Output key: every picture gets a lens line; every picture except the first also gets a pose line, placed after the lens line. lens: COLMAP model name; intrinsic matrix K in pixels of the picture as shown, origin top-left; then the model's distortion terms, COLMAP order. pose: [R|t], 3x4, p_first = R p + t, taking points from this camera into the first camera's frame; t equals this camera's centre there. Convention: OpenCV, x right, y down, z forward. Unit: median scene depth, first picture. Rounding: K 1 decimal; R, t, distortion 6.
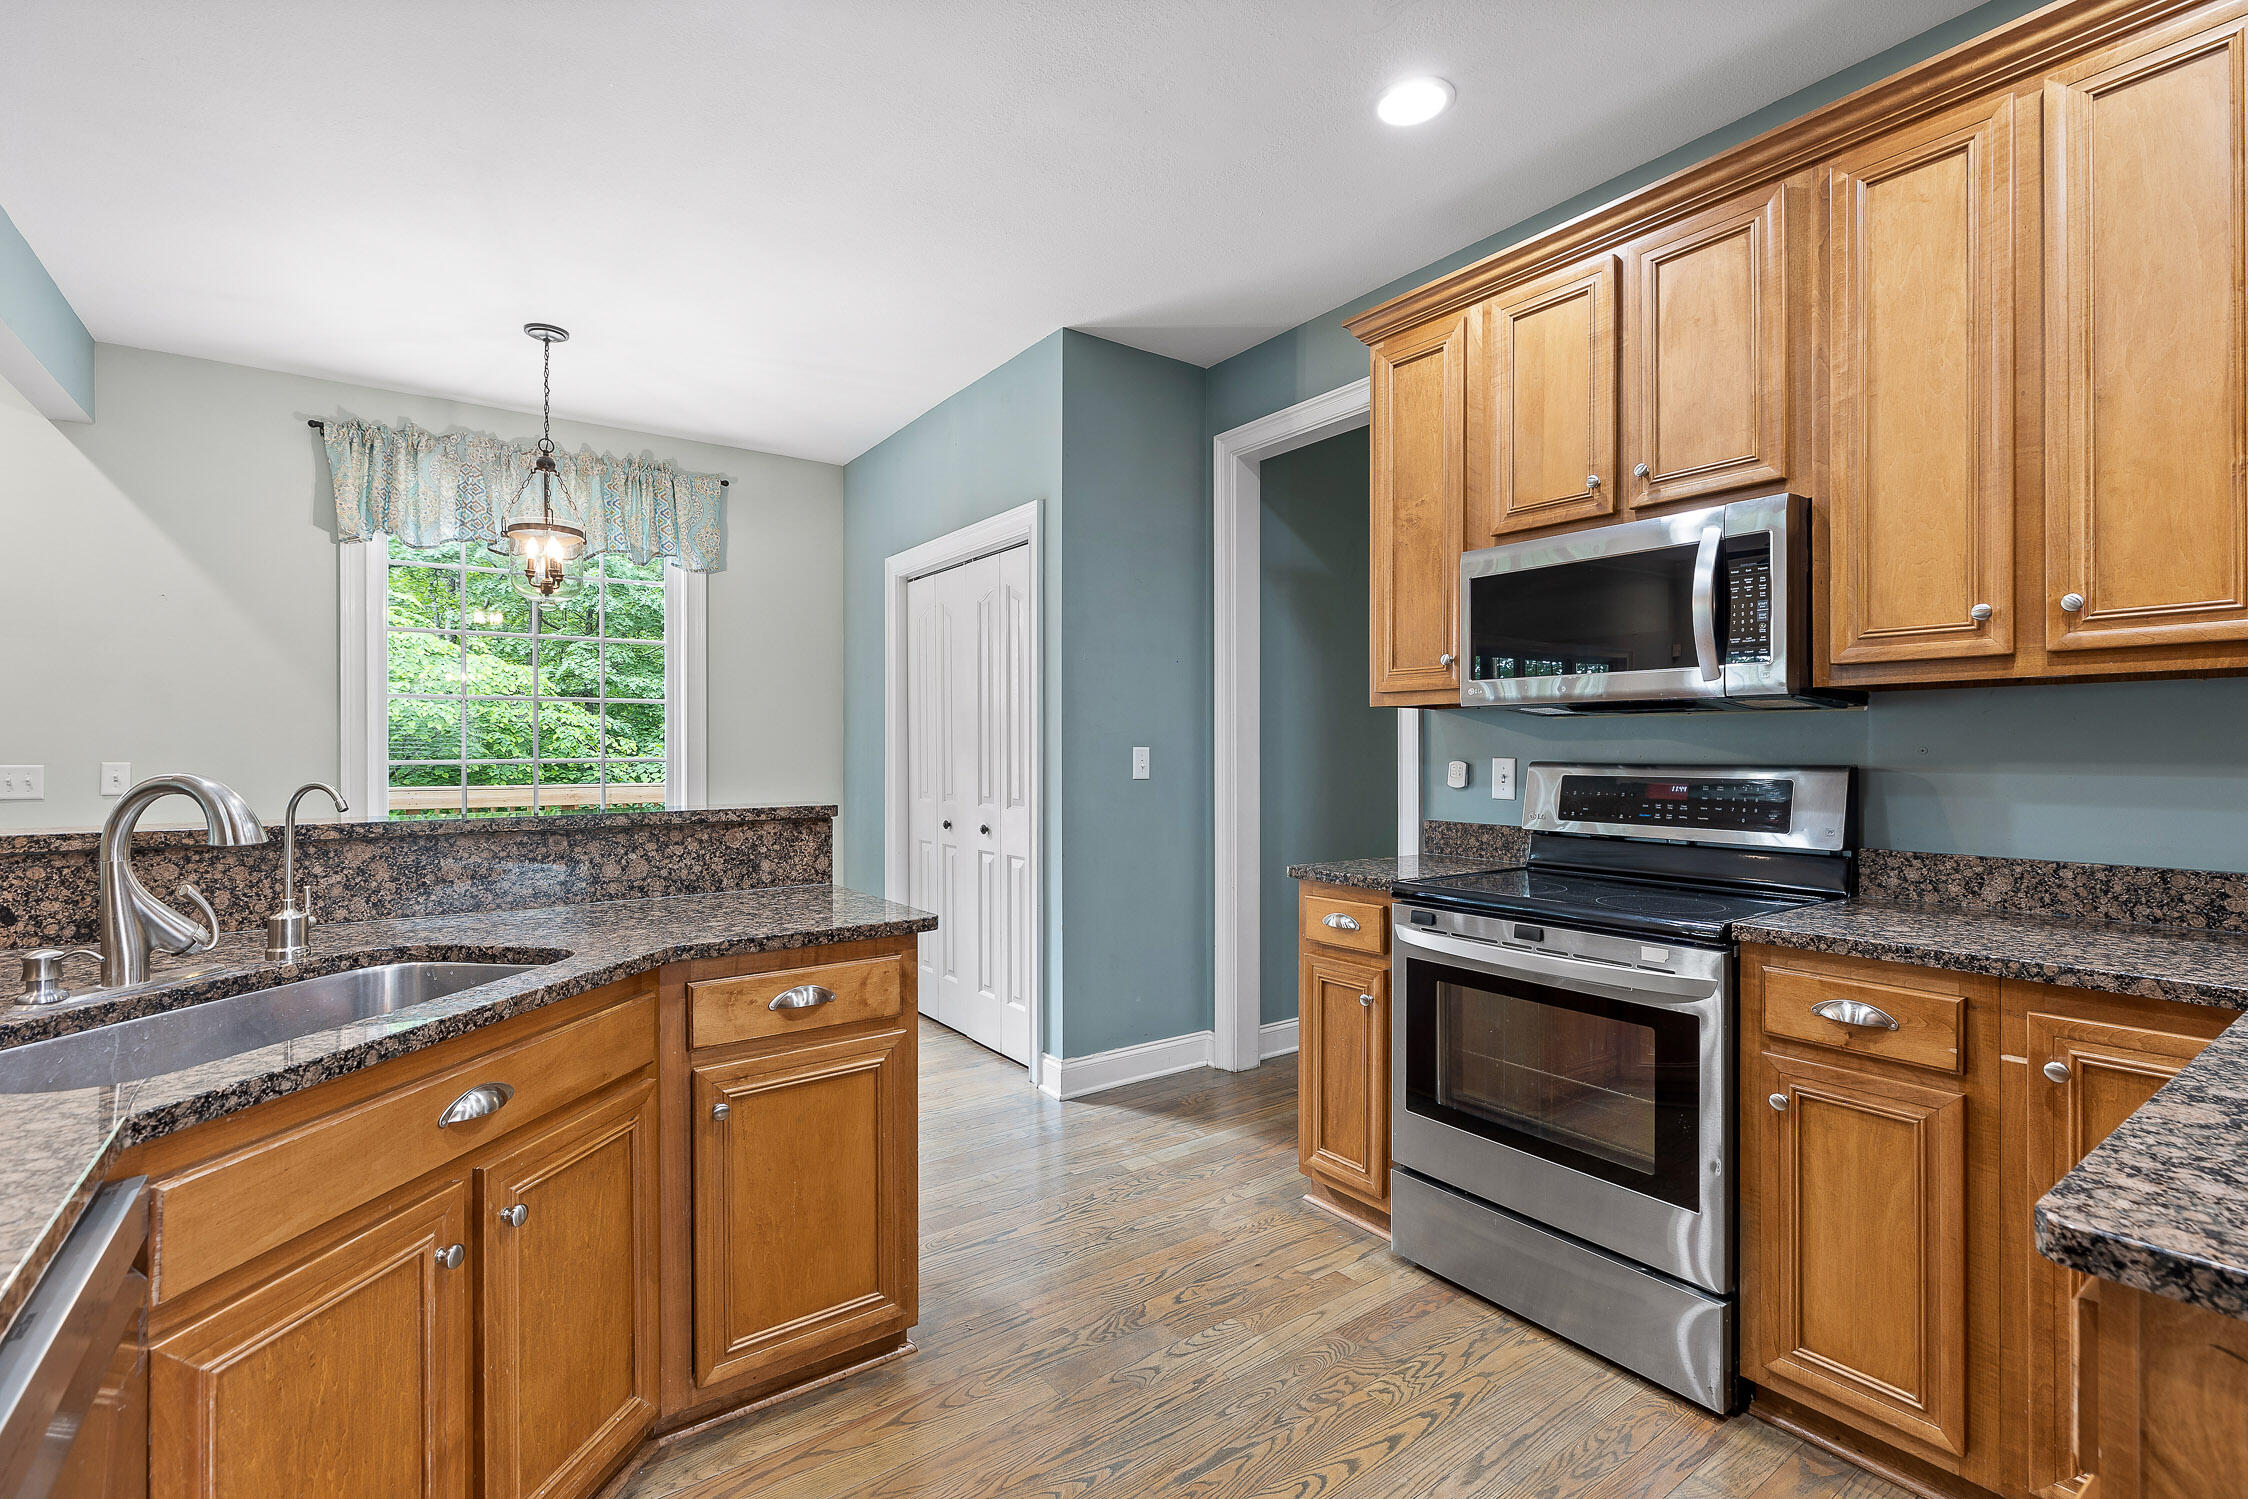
lens RADIAL K [[1028.0, 0, 1103.5], [0, 1028.0, 748.5], [0, 0, 1]] dist [0.001333, -0.000863]
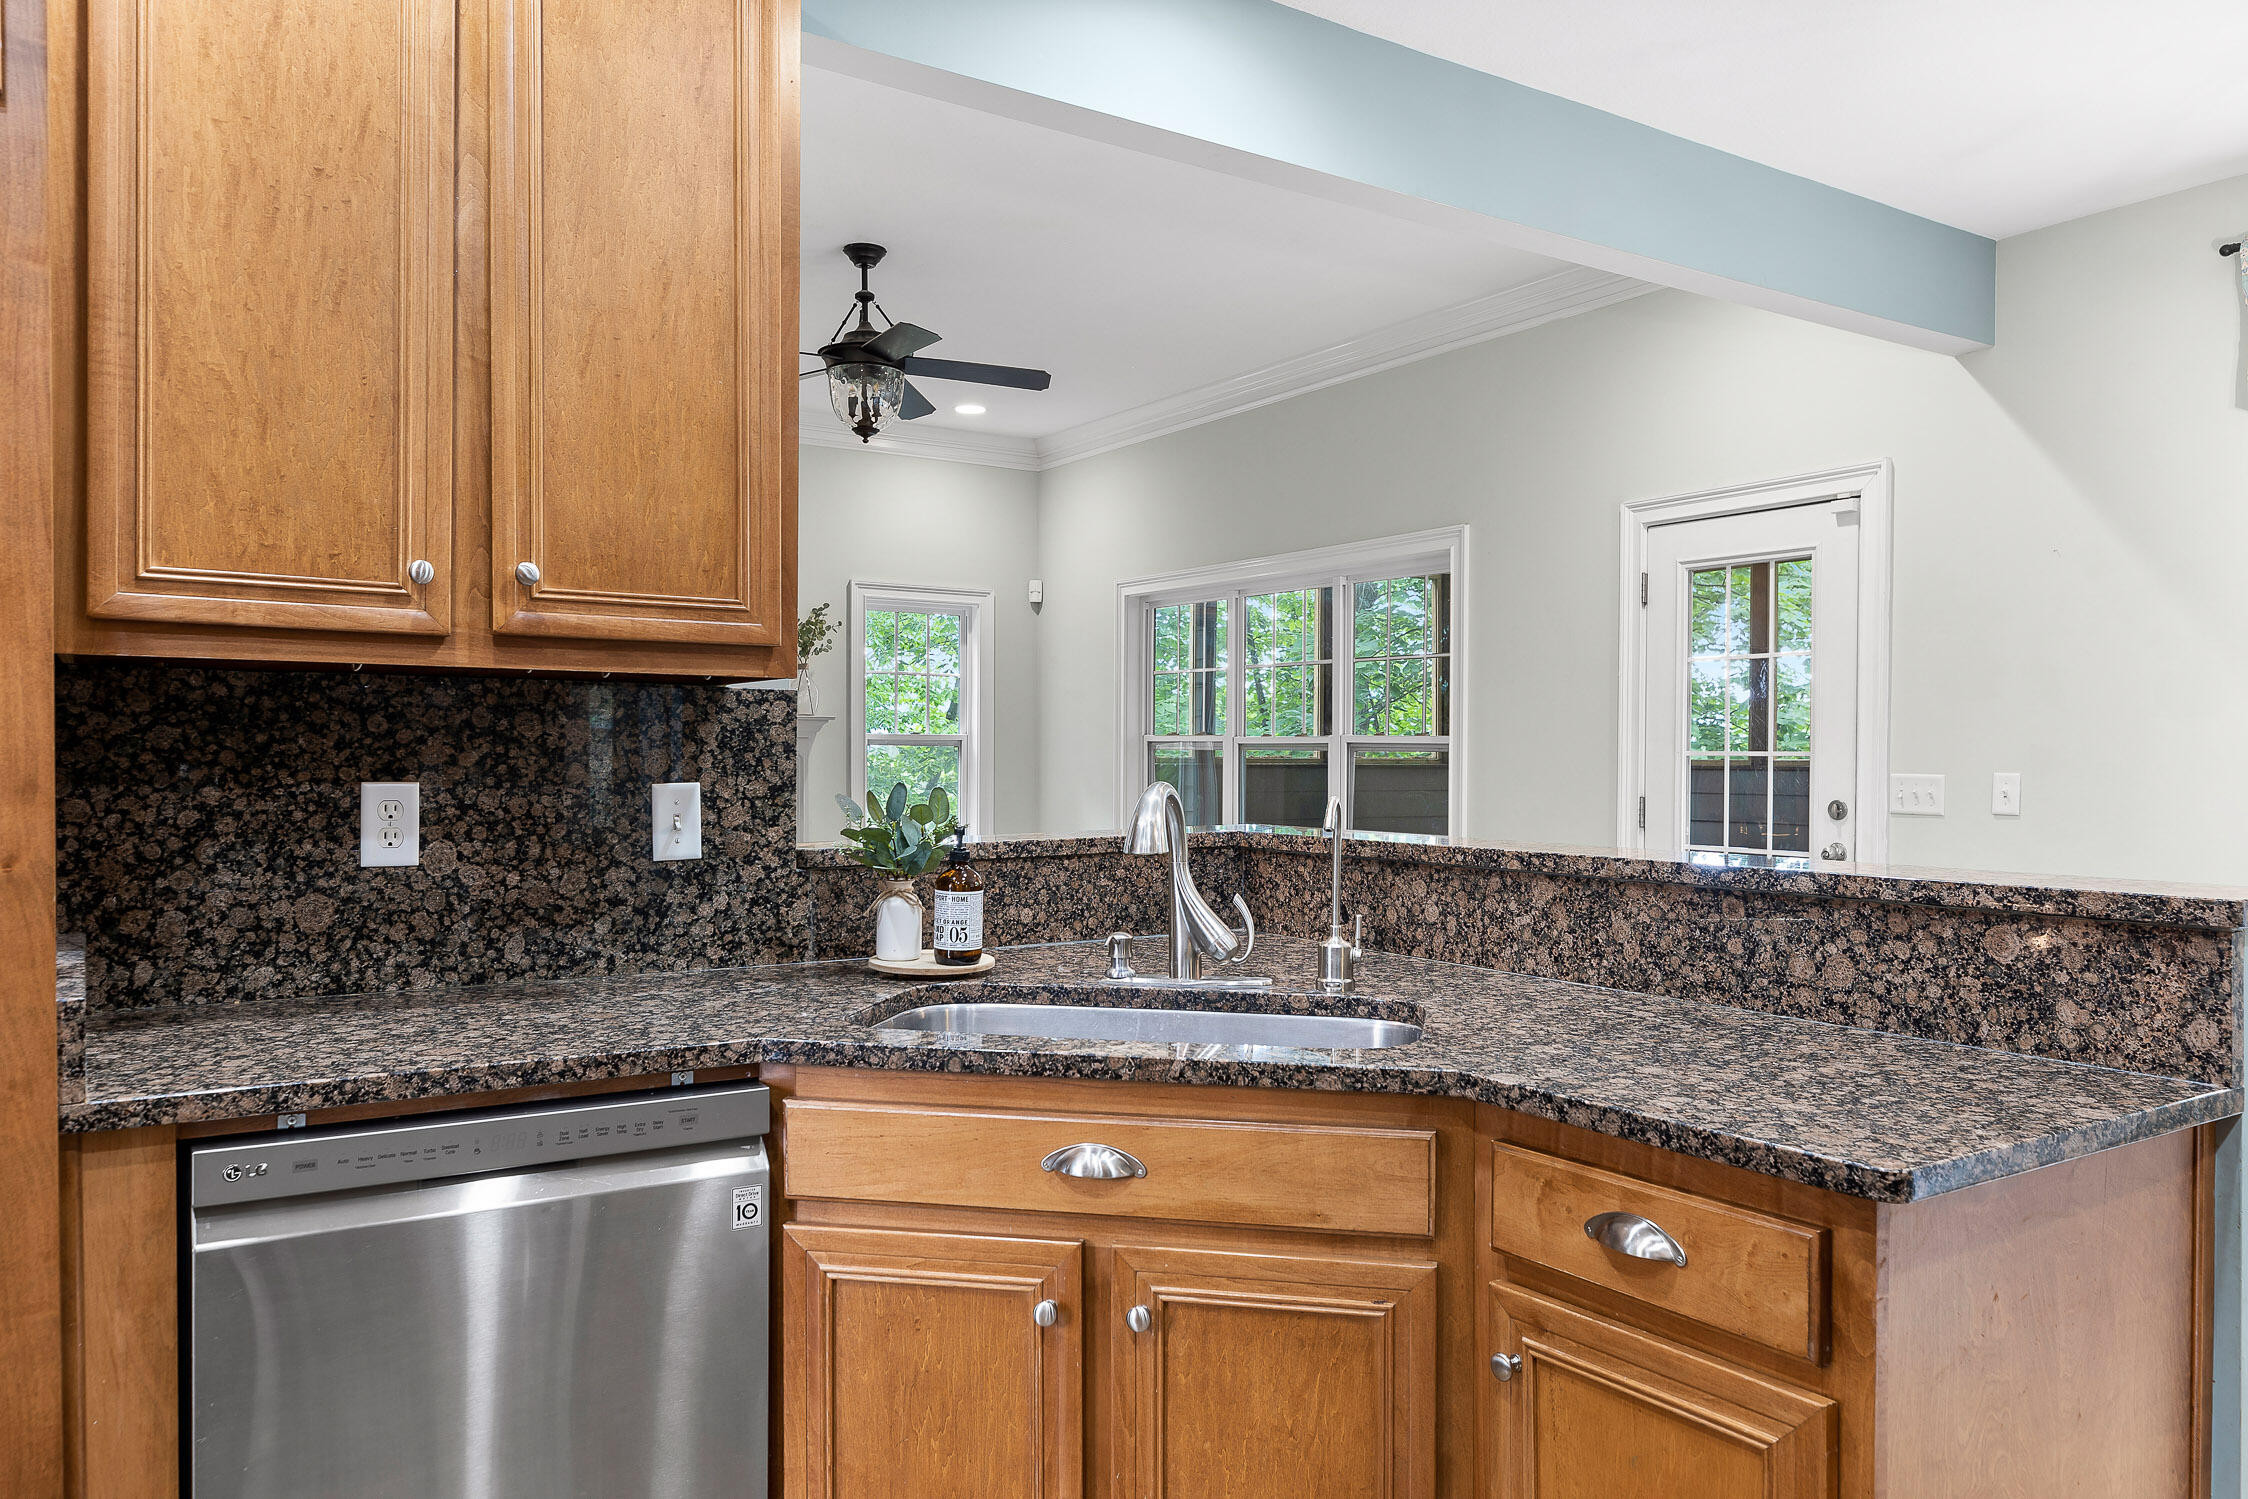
lens RADIAL K [[1574.1, 0, 1151.1], [0, 1574.1, 784.1], [0, 0, 1]] dist [0.006127, -0.001049]
pose [[-0.036219, 0.022623, -0.999088, 0.494587], [-0.001734, 0.999741, 0.022700, -0.007378], [0.999342, 0.002554, -0.036171, 0.742892]]
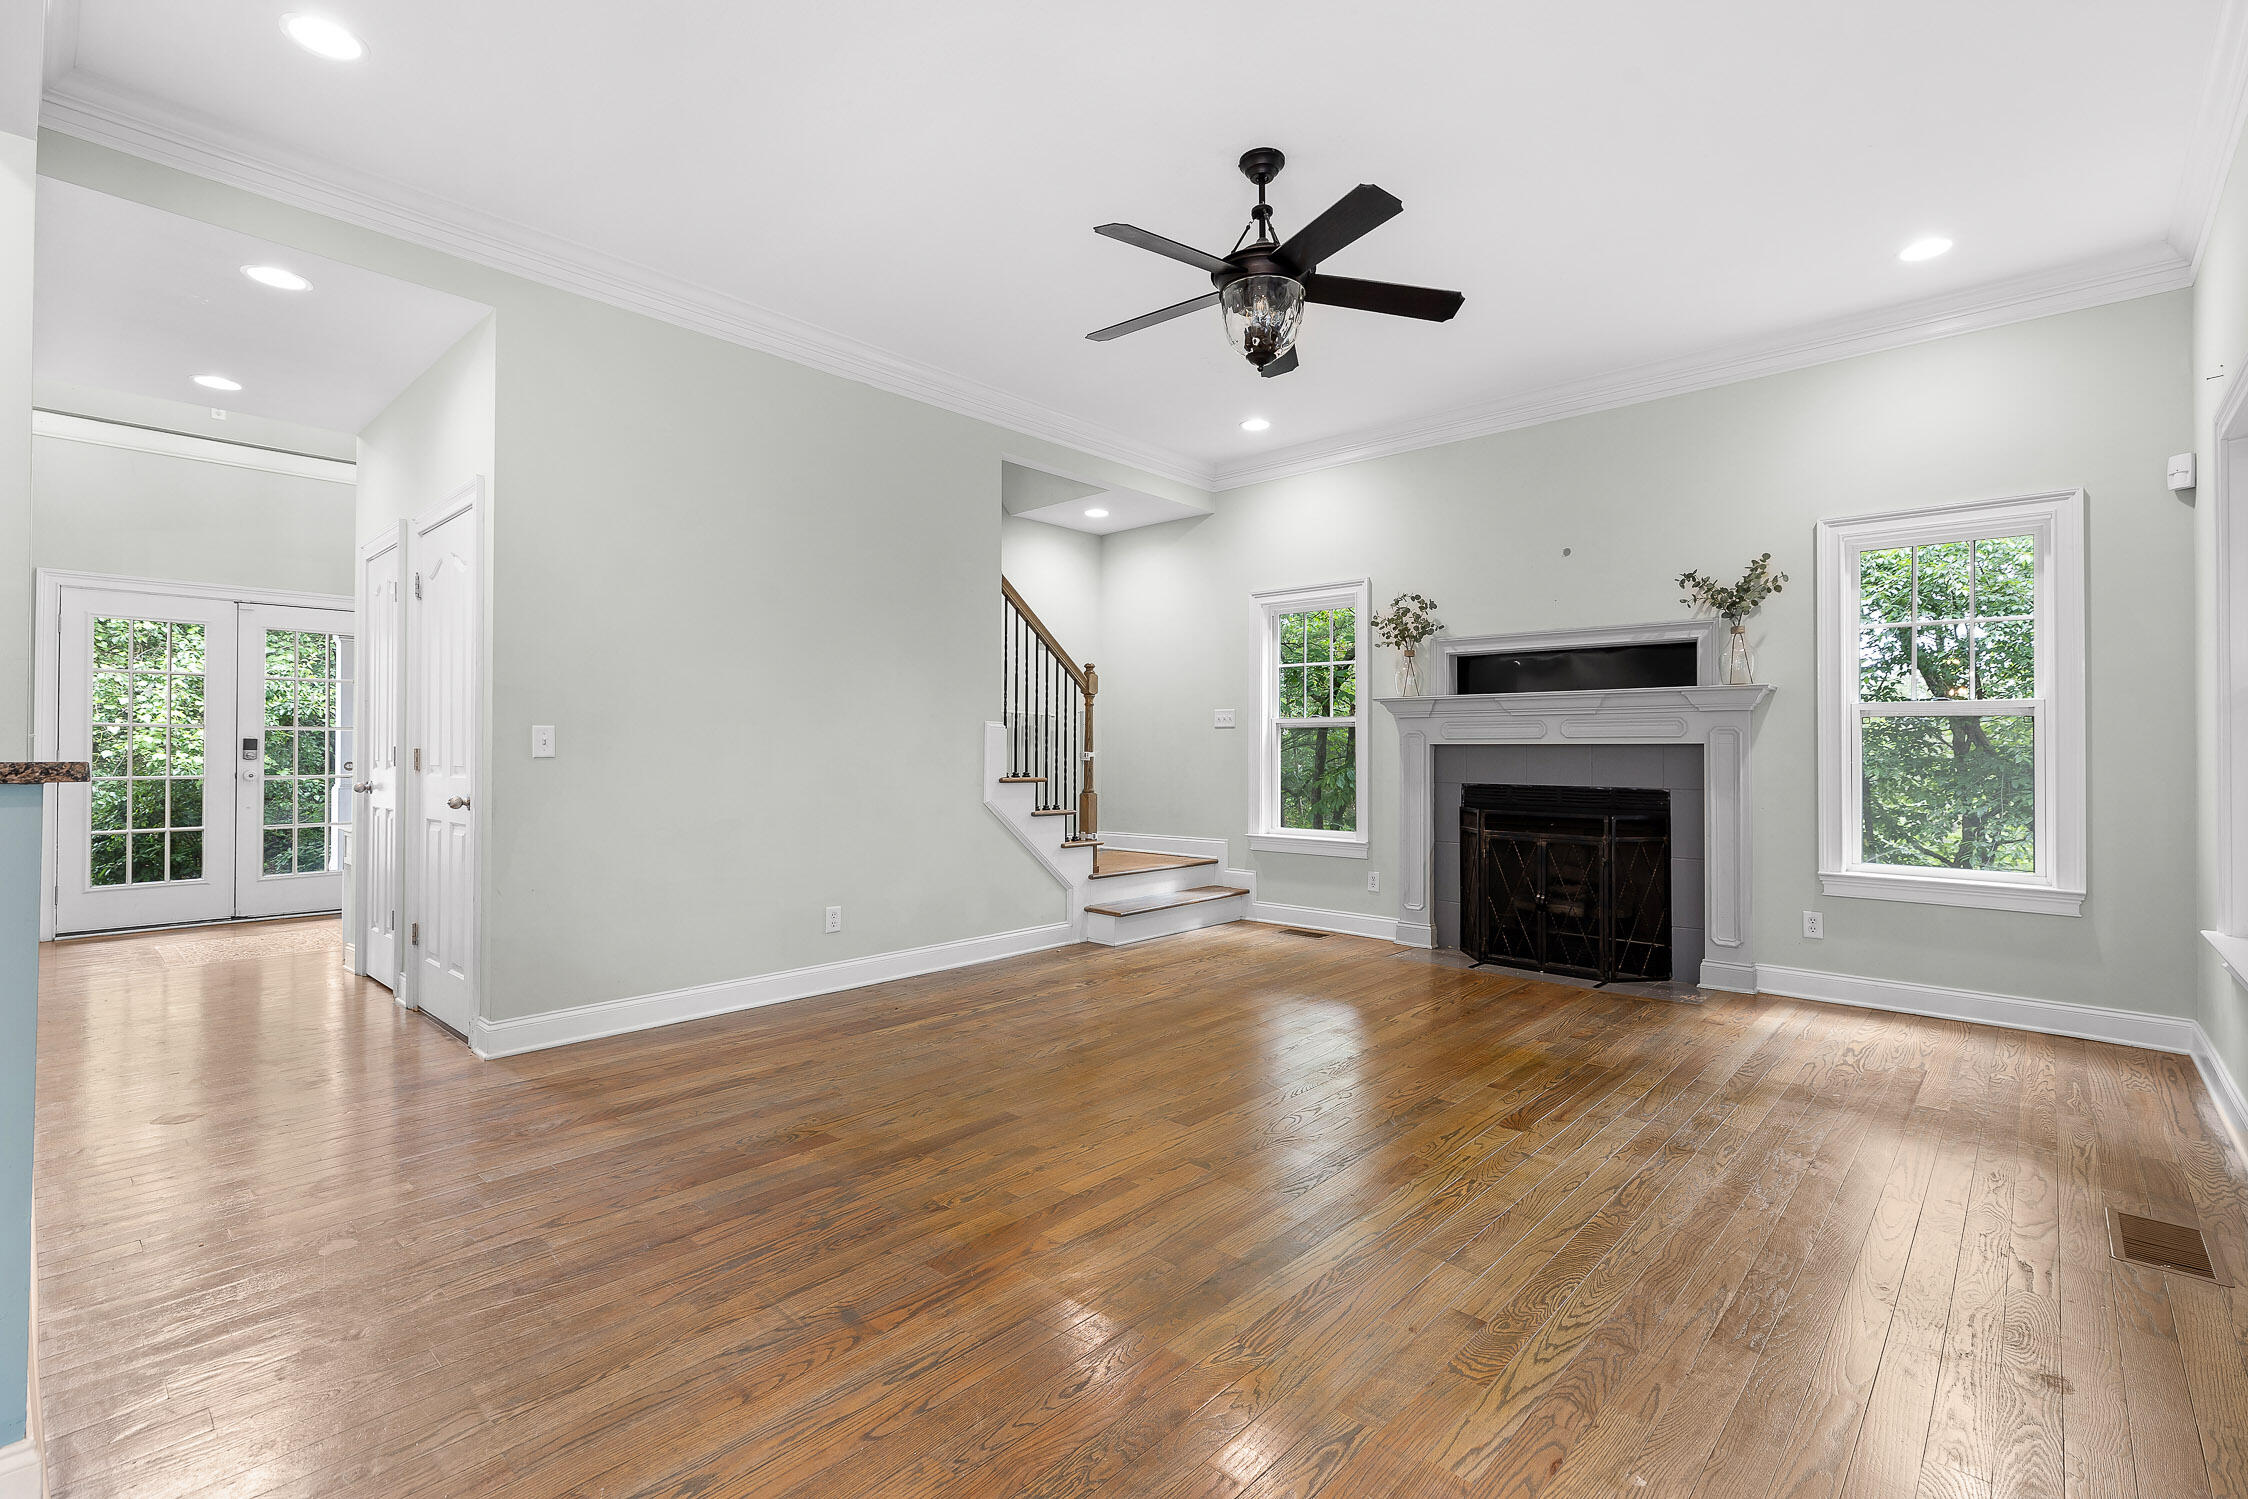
lens RADIAL K [[1028.0, 0, 1152.7], [0, 1028.0, 740.3], [0, 0, 1]] dist [0.001333, -0.000863]
pose [[-0.976022, -0.001941, -0.217664, -1.814066], [0.000426, 0.999941, -0.010826, 0.063565], [0.217673, -0.010659, -0.975964, 1.726314]]
